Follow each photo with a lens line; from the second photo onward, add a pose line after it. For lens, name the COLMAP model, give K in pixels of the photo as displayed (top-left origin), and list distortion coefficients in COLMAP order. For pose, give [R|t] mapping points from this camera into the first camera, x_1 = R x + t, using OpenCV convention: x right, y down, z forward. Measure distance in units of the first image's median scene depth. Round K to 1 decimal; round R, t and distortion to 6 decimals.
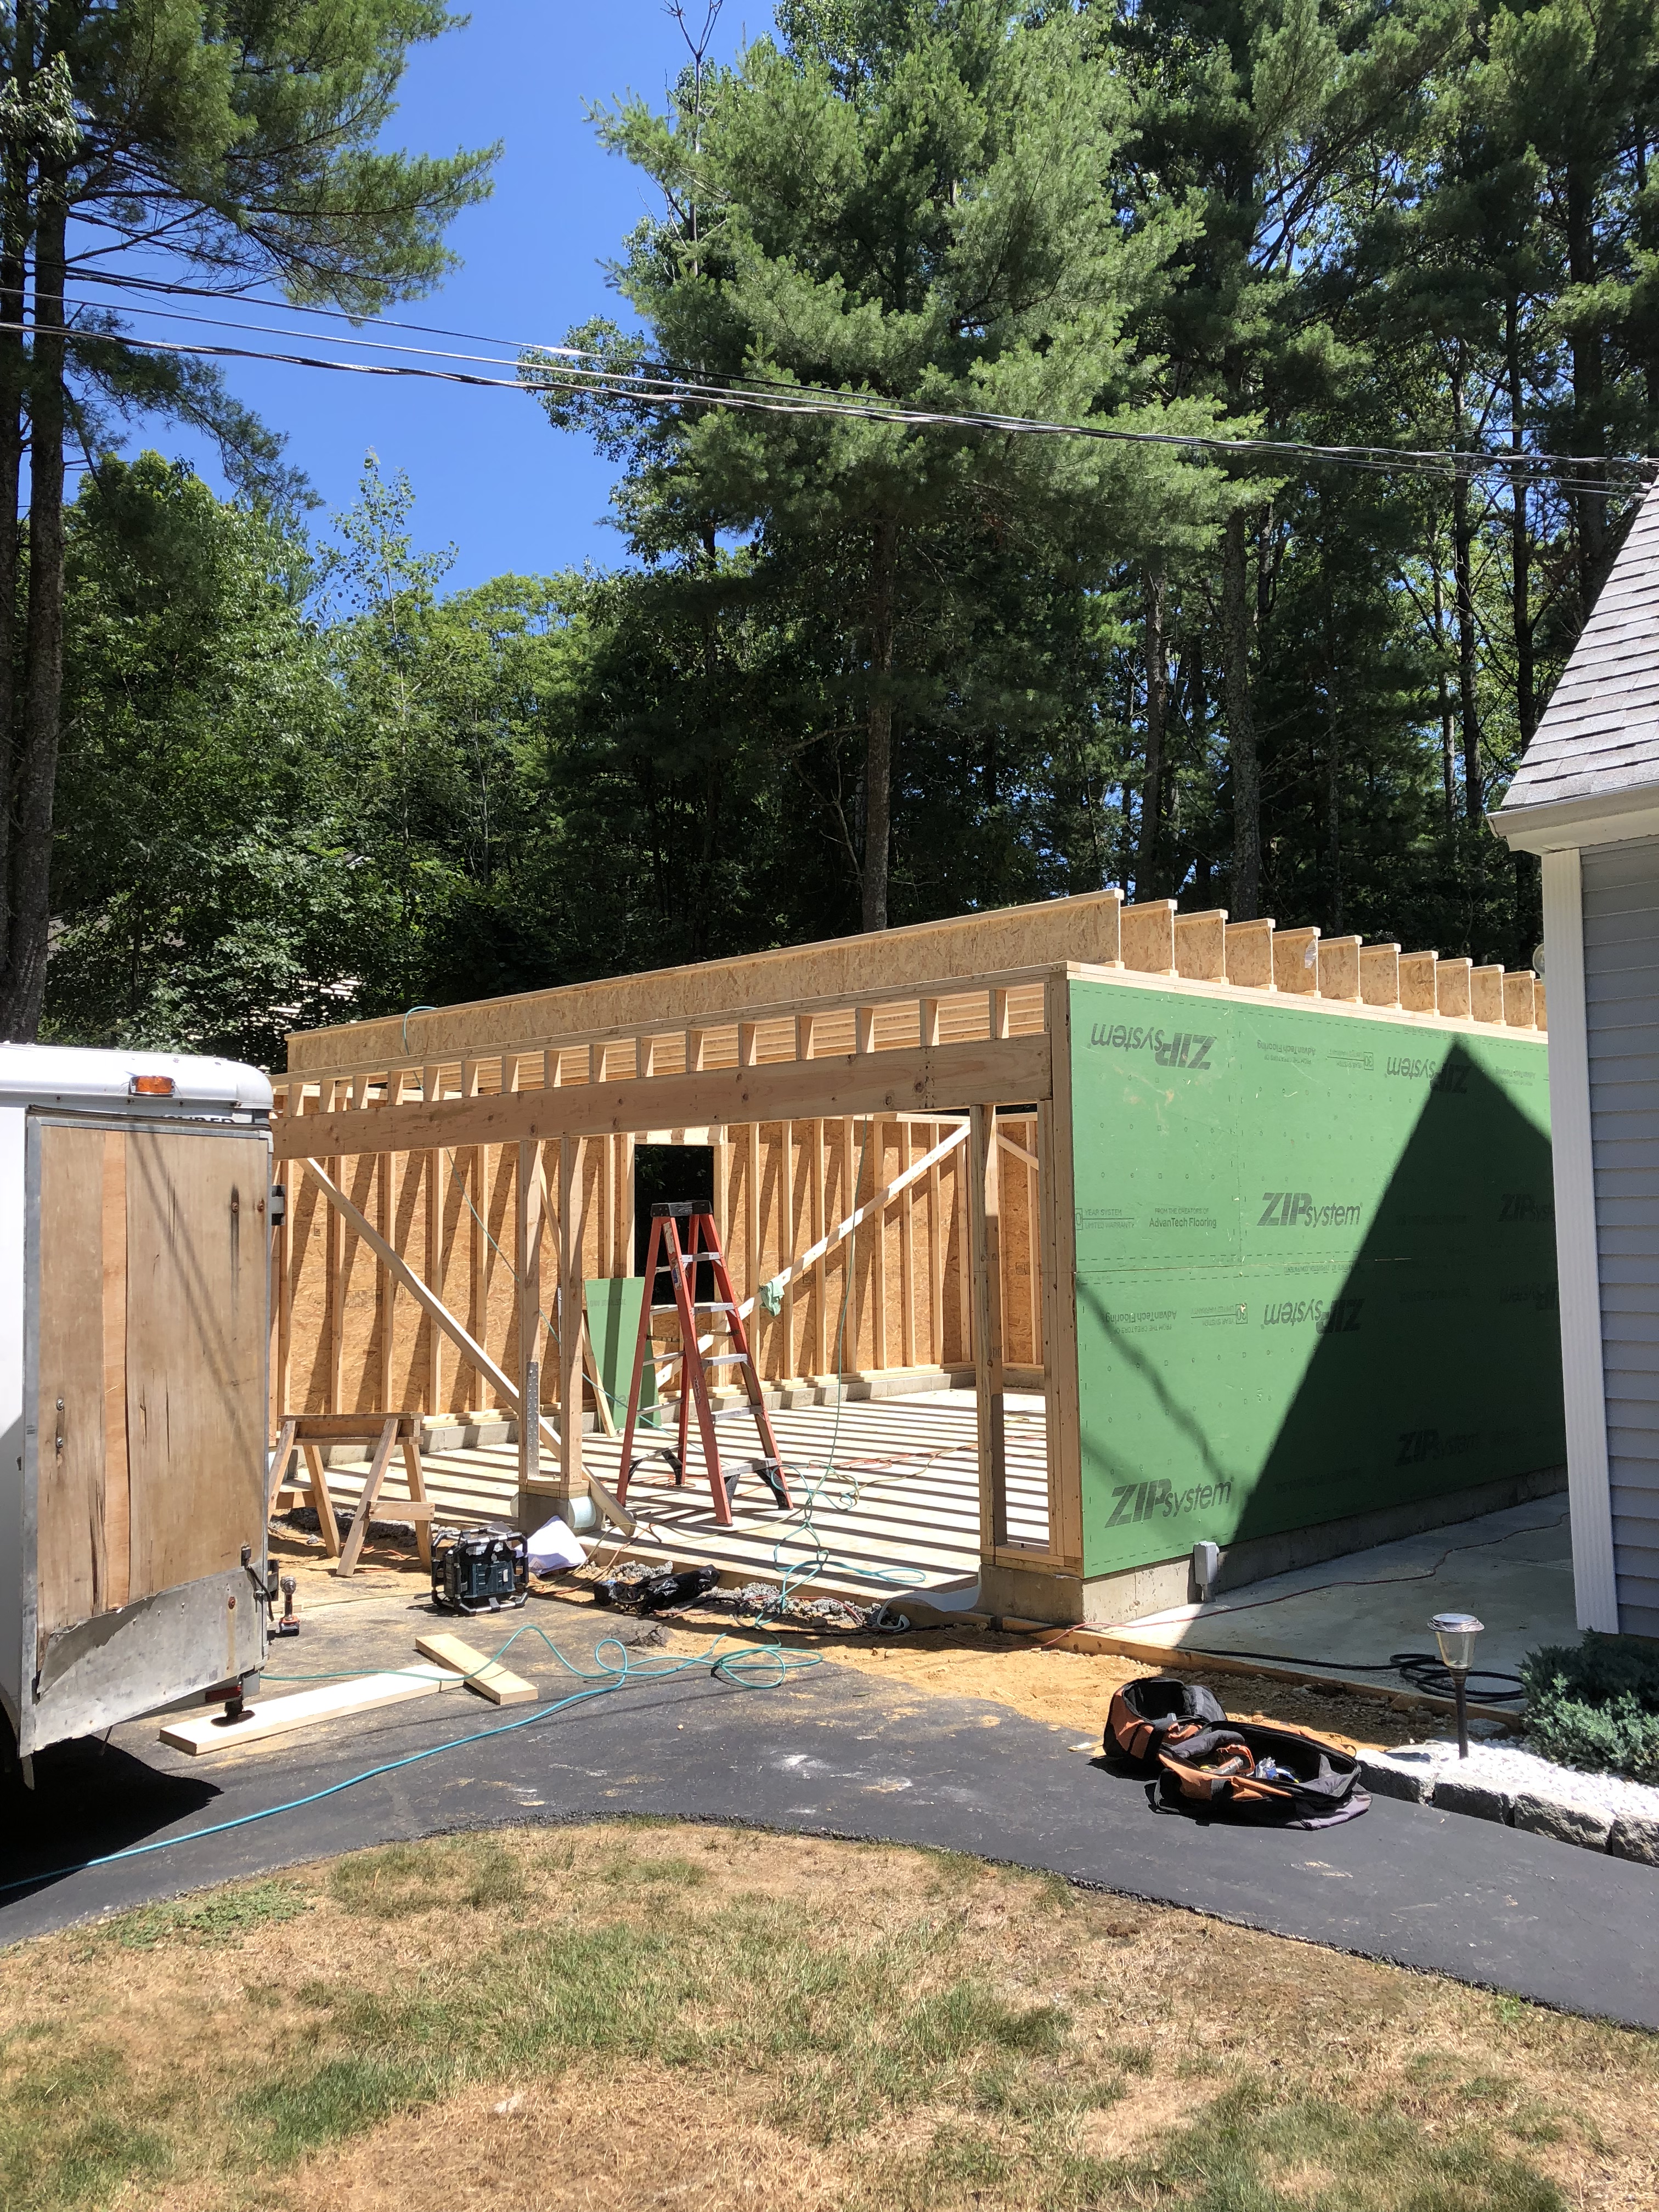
lens RADIAL K [[1774.3, 0, 826.9], [0, 1774.3, 1045.8], [0, 0, 1]] dist [0.062430, -0.000945]
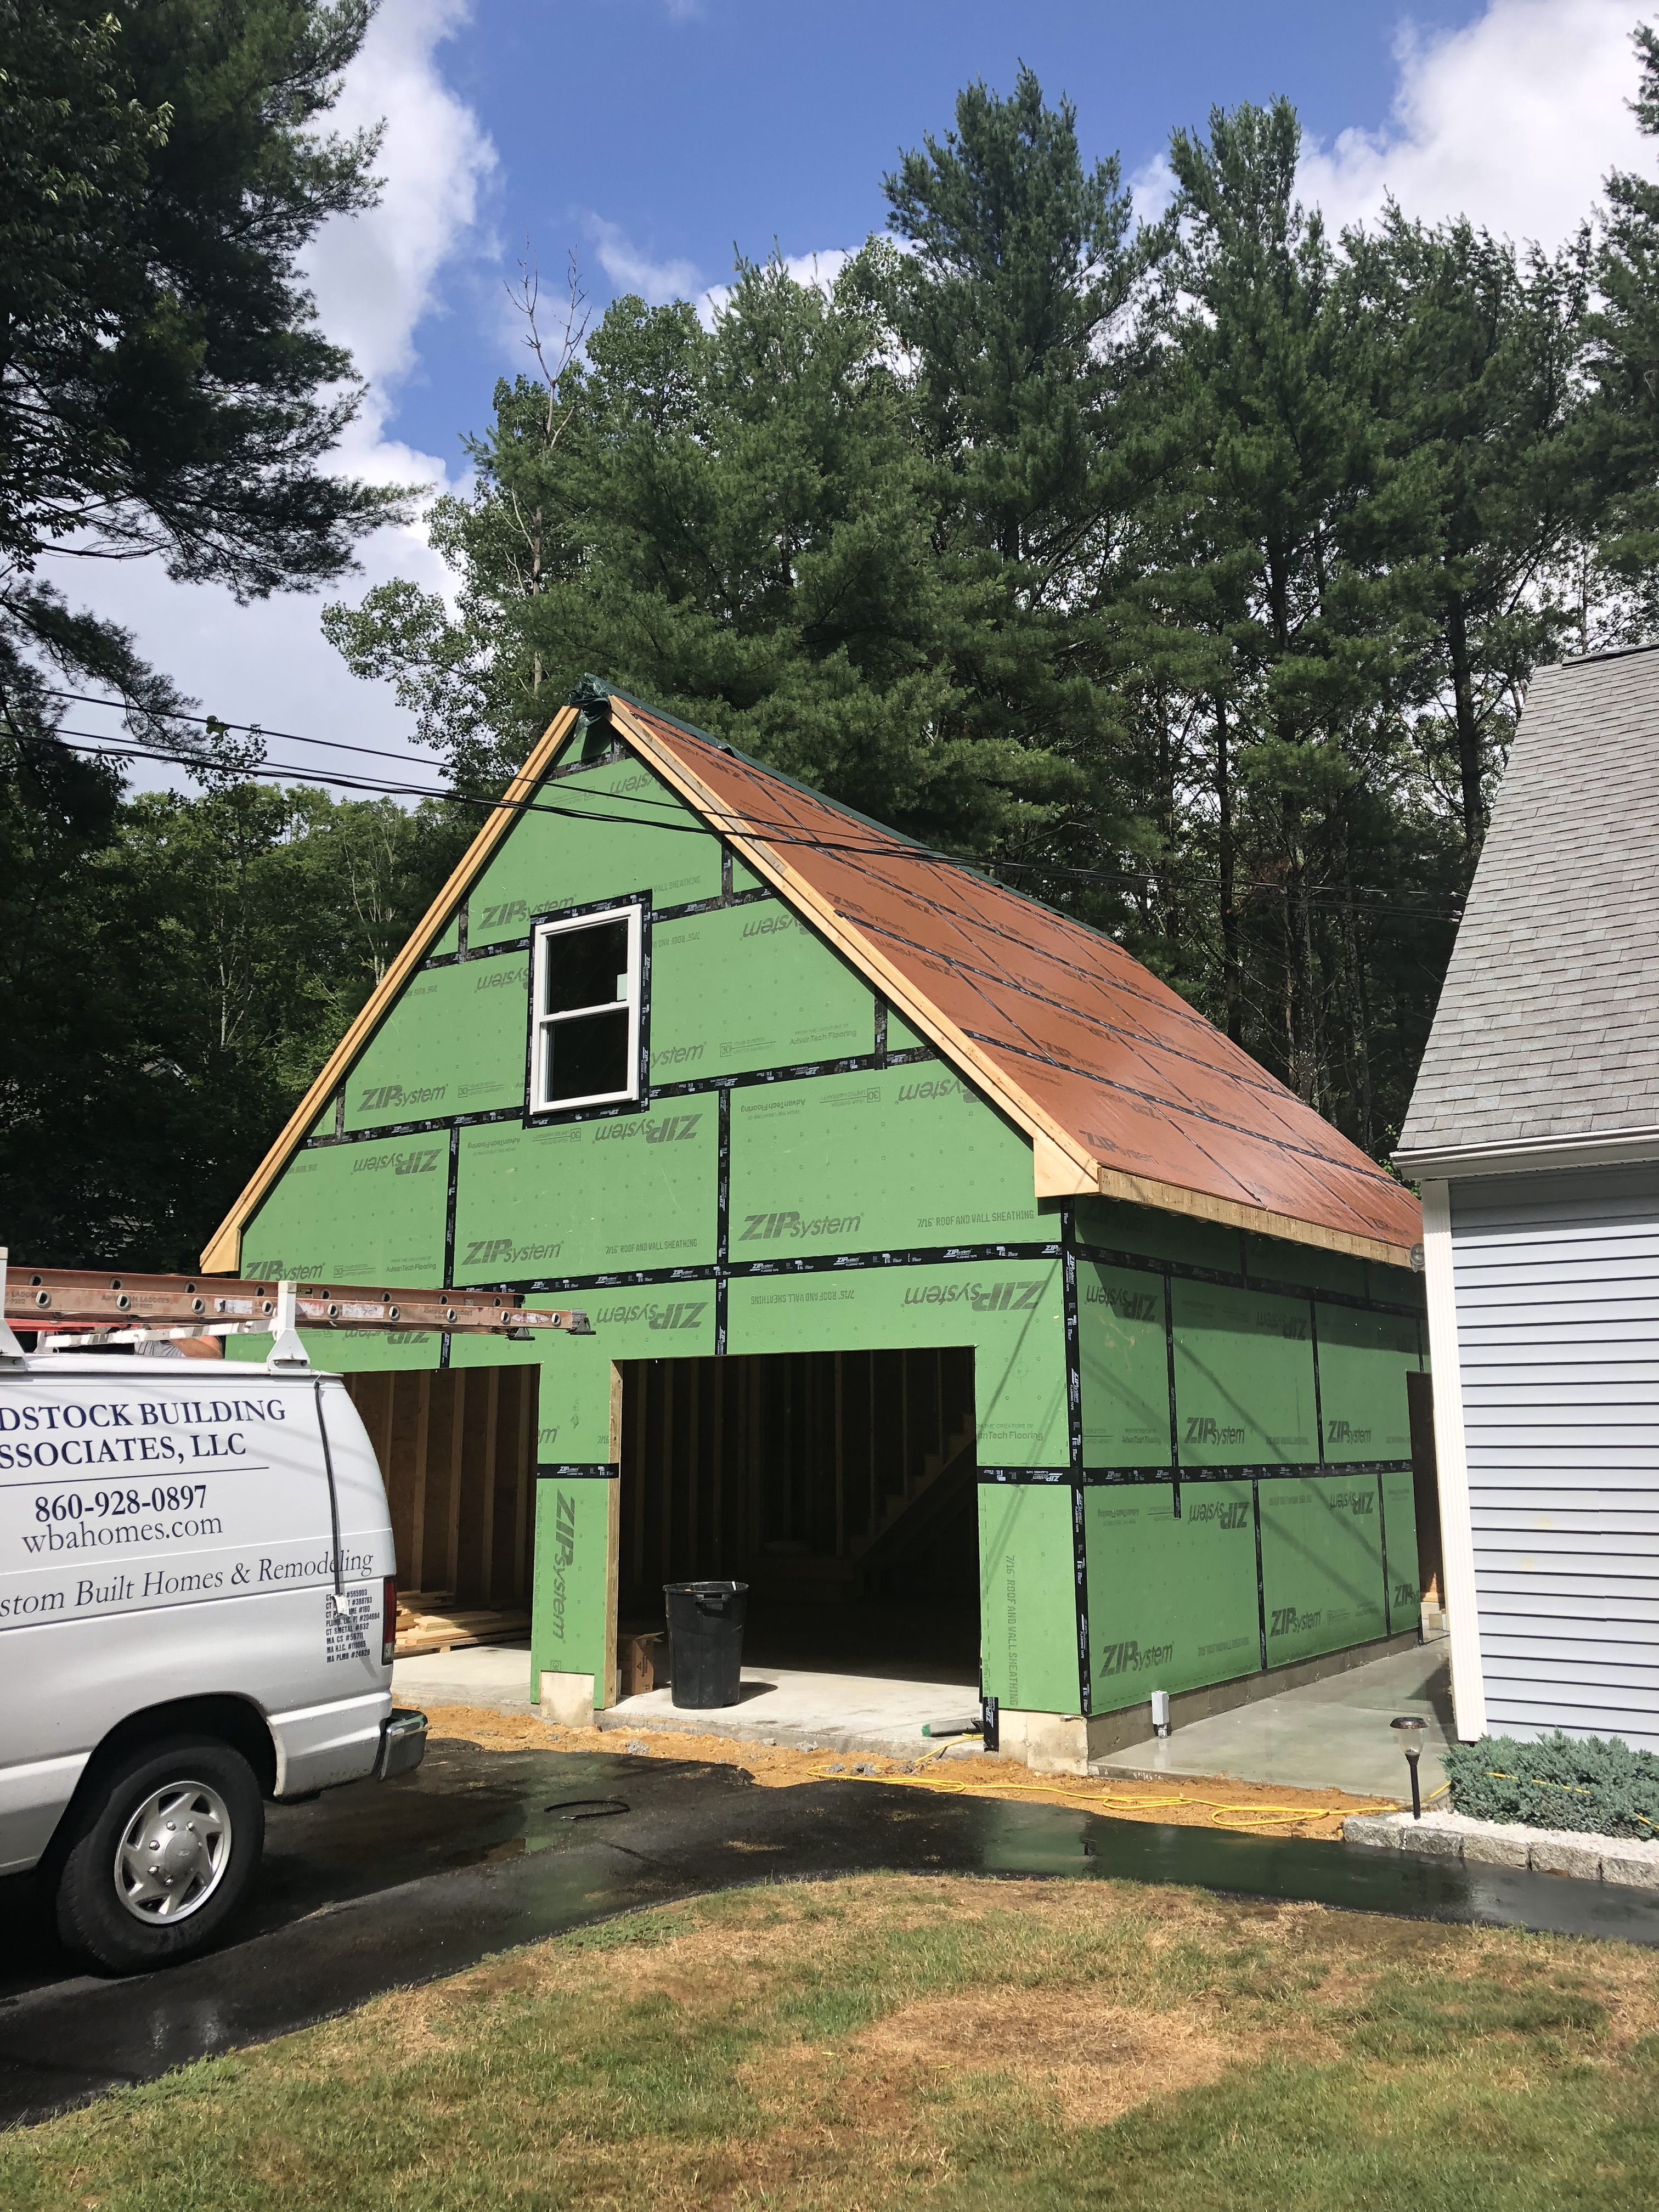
lens RADIAL K [[1770.7, 0, 829.5], [0, 1770.7, 1106.0], [0, 0, 1]] dist [0.089547, -0.000804]
pose [[0.981789, 0.043323, 0.184968, -0.136137], [-0.026521, 0.995372, -0.092366, -0.008840], [-0.188113, 0.085778, 0.978394, -0.128040]]
